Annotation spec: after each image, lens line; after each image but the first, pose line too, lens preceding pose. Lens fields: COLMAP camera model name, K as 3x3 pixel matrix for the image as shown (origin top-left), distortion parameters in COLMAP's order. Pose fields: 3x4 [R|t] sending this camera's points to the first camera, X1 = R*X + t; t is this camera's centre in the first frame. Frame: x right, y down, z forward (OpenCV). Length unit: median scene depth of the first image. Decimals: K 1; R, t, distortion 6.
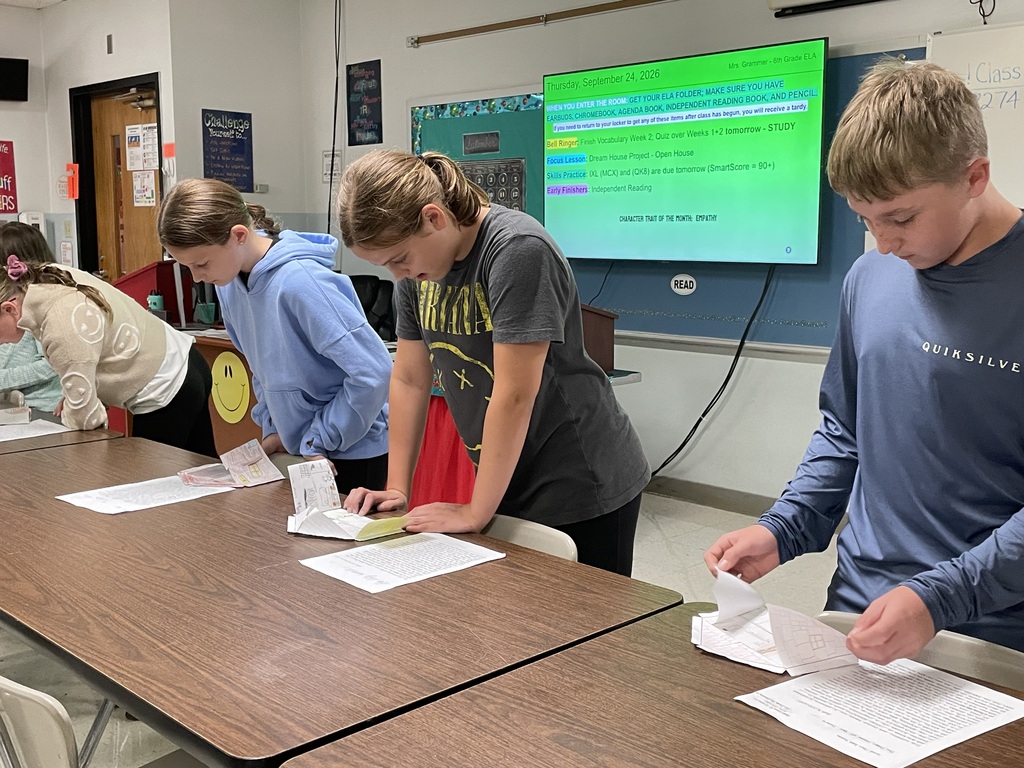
lens RADIAL K [[1146.8, 0, 511.5], [0, 1146.8, 383.2], [0, 0, 1]] dist [-0.016747, 0.000000]
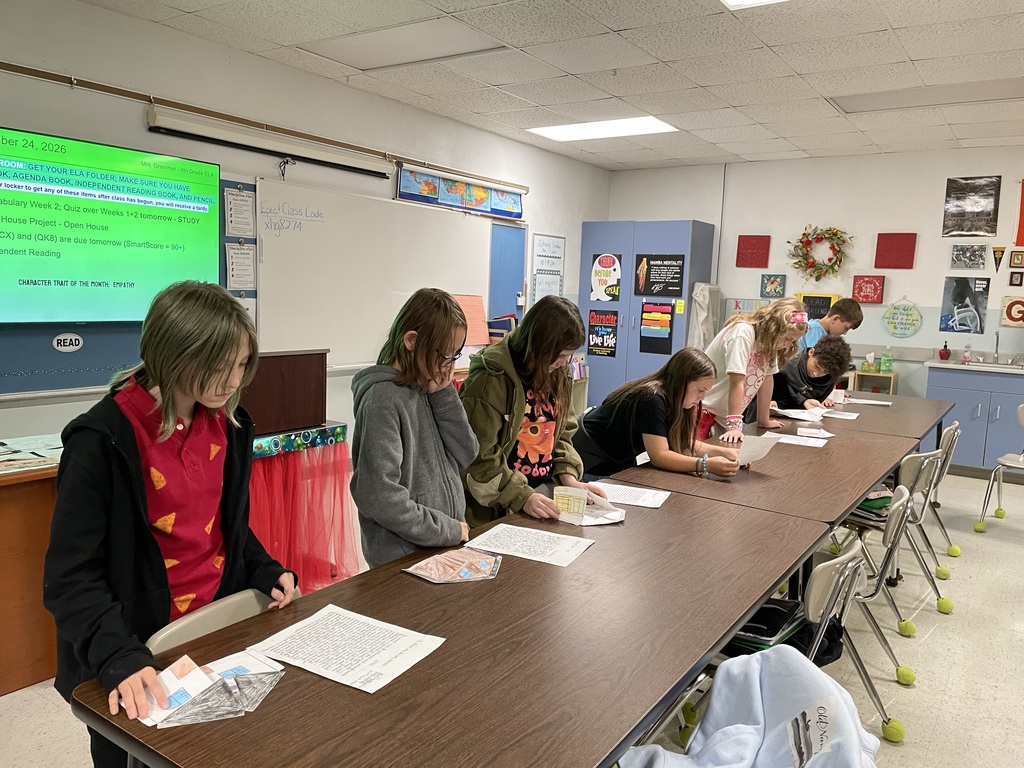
lens RADIAL K [[771.7, 0, 511.8], [0, 771.7, 386.6], [0, 0, 1]] dist [-0.002353, -0.004646]
pose [[-0.207071, -0.114530, 0.971599, -0.691967], [0.107359, 0.984466, 0.138927, -0.105370], [-0.972417, 0.133078, -0.191559, 0.756992]]
